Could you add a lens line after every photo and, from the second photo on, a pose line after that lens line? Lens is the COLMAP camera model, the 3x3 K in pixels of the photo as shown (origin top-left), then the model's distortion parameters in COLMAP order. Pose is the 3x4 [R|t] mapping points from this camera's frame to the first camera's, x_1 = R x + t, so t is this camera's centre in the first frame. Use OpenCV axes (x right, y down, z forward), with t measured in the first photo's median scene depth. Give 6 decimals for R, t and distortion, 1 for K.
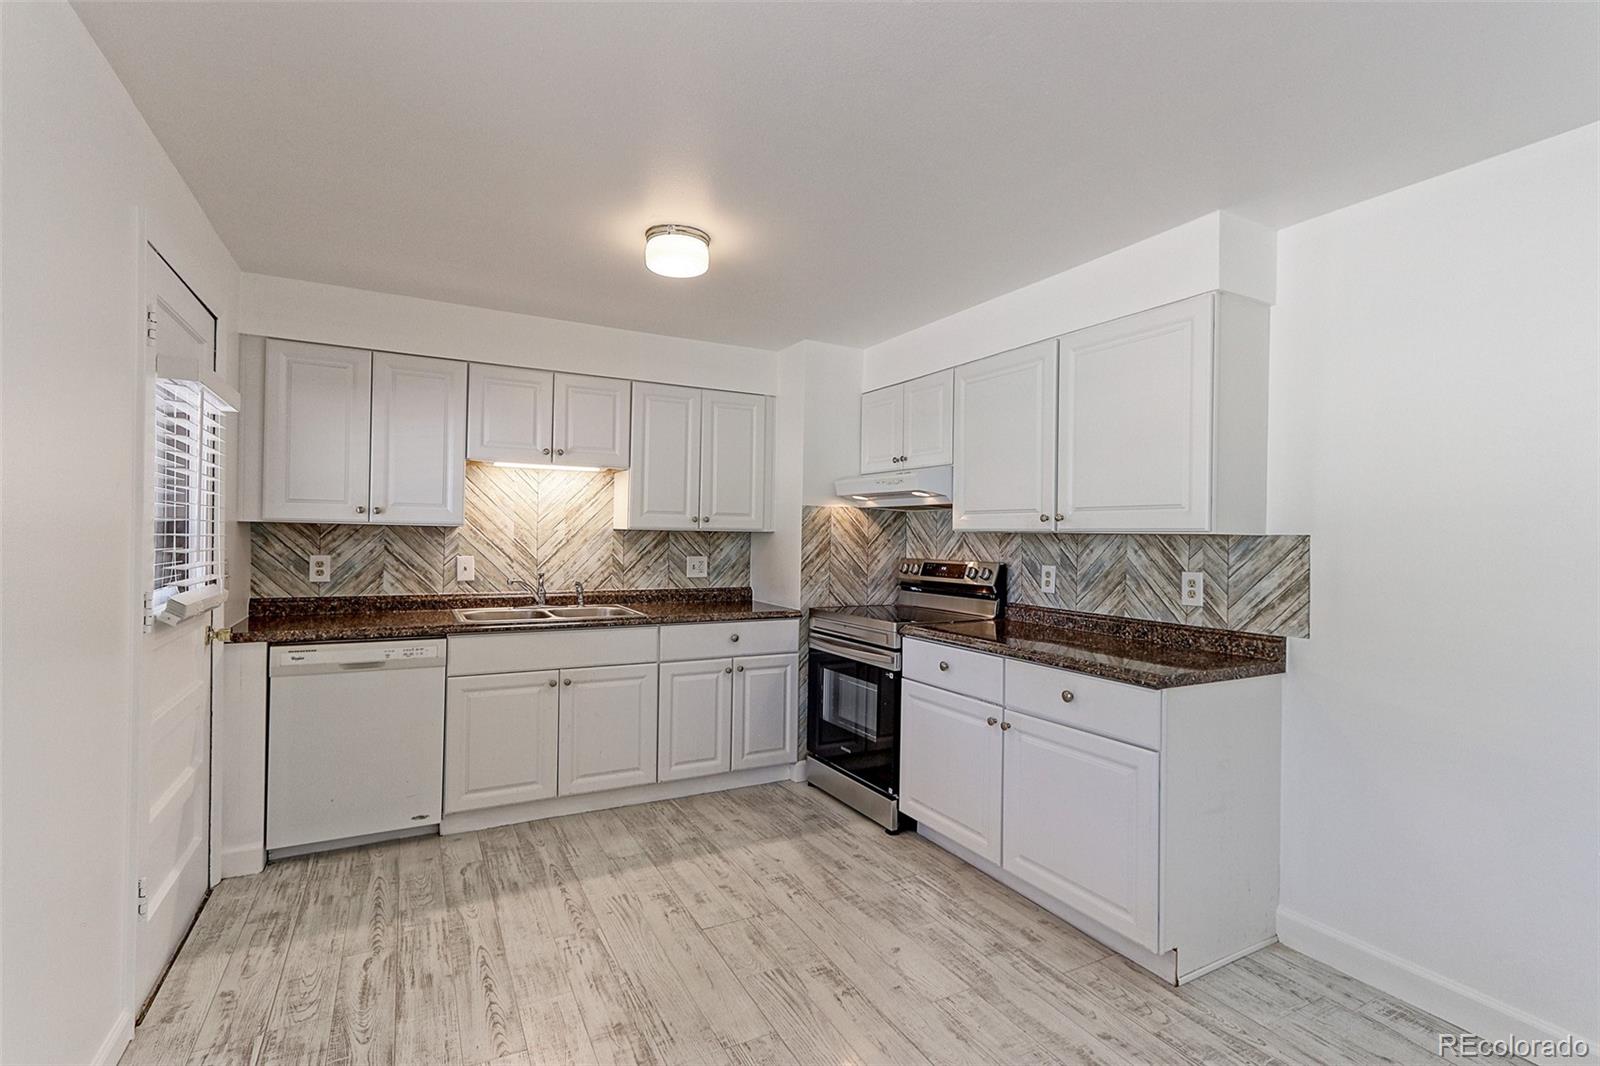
lens RADIAL K [[757.7, 0, 790.8], [0, 757.7, 528.8], [0, 0, 1]] dist [0.002397, 0.001986]
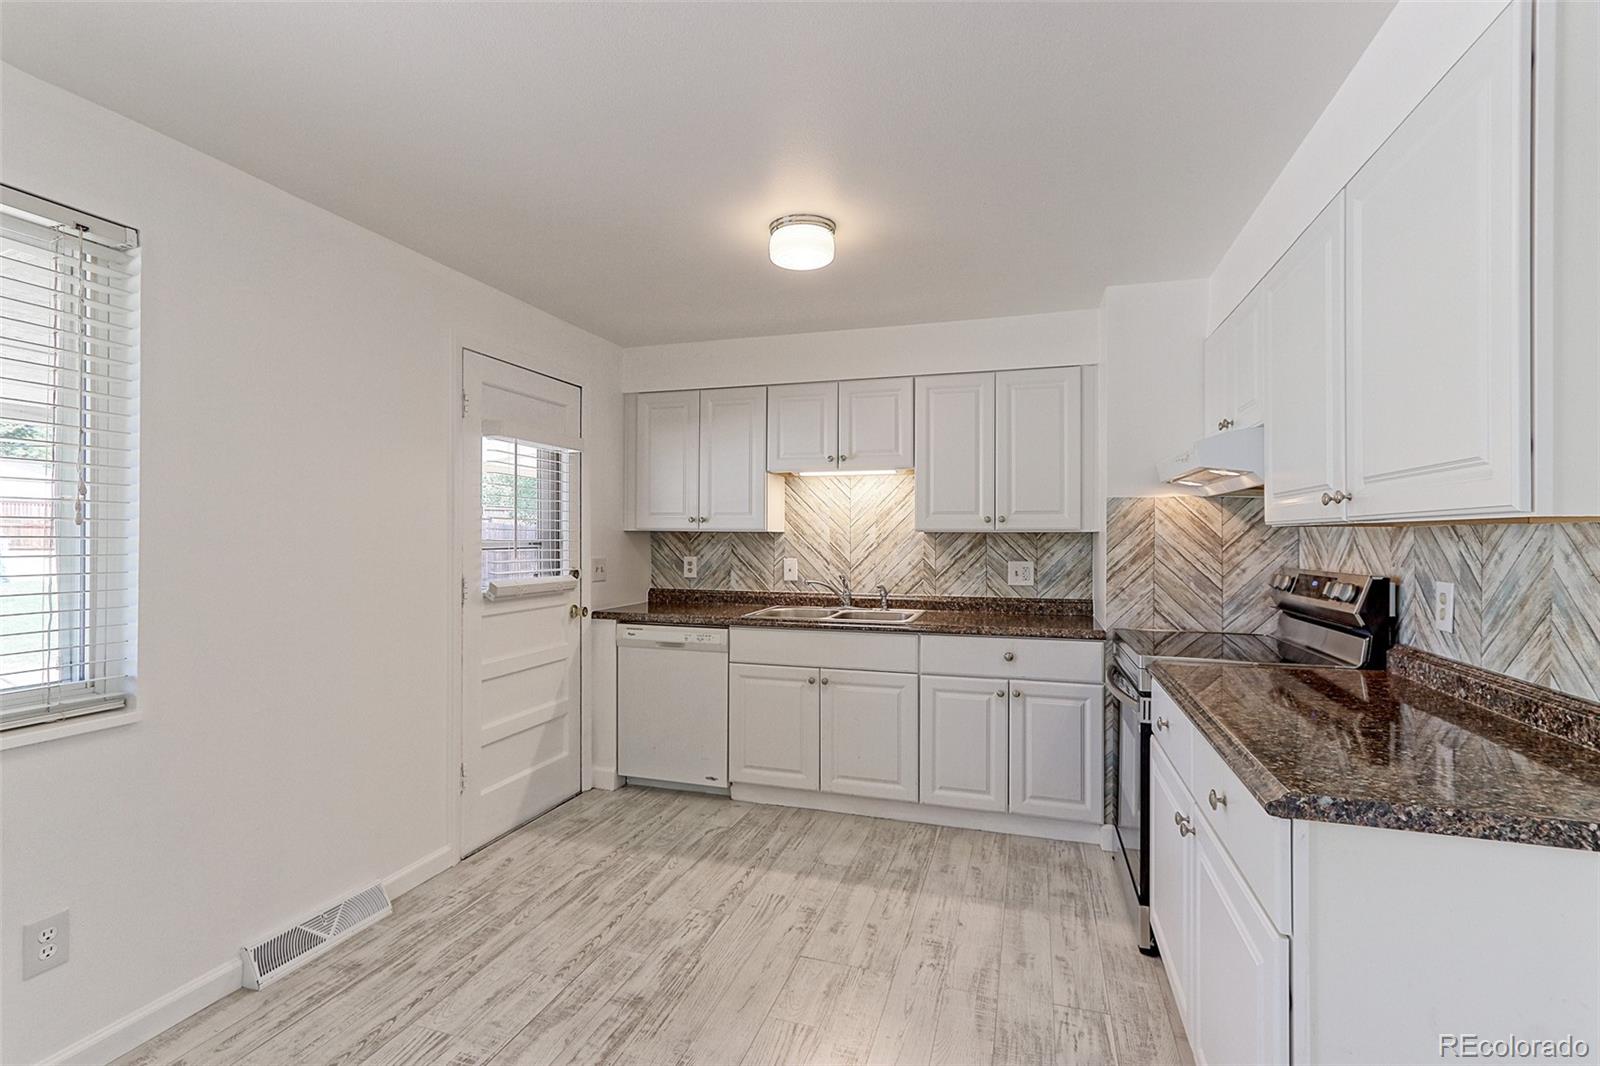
lens RADIAL K [[757.7, 0, 790.8], [0, 757.7, 528.8], [0, 0, 1]] dist [0.002397, 0.001986]
pose [[0.677169, -0.021306, -0.735519, 0.406113], [0.014376, 0.999773, -0.015725, 0.010163], [0.735687, 0.000074, 0.677321, 0.250559]]
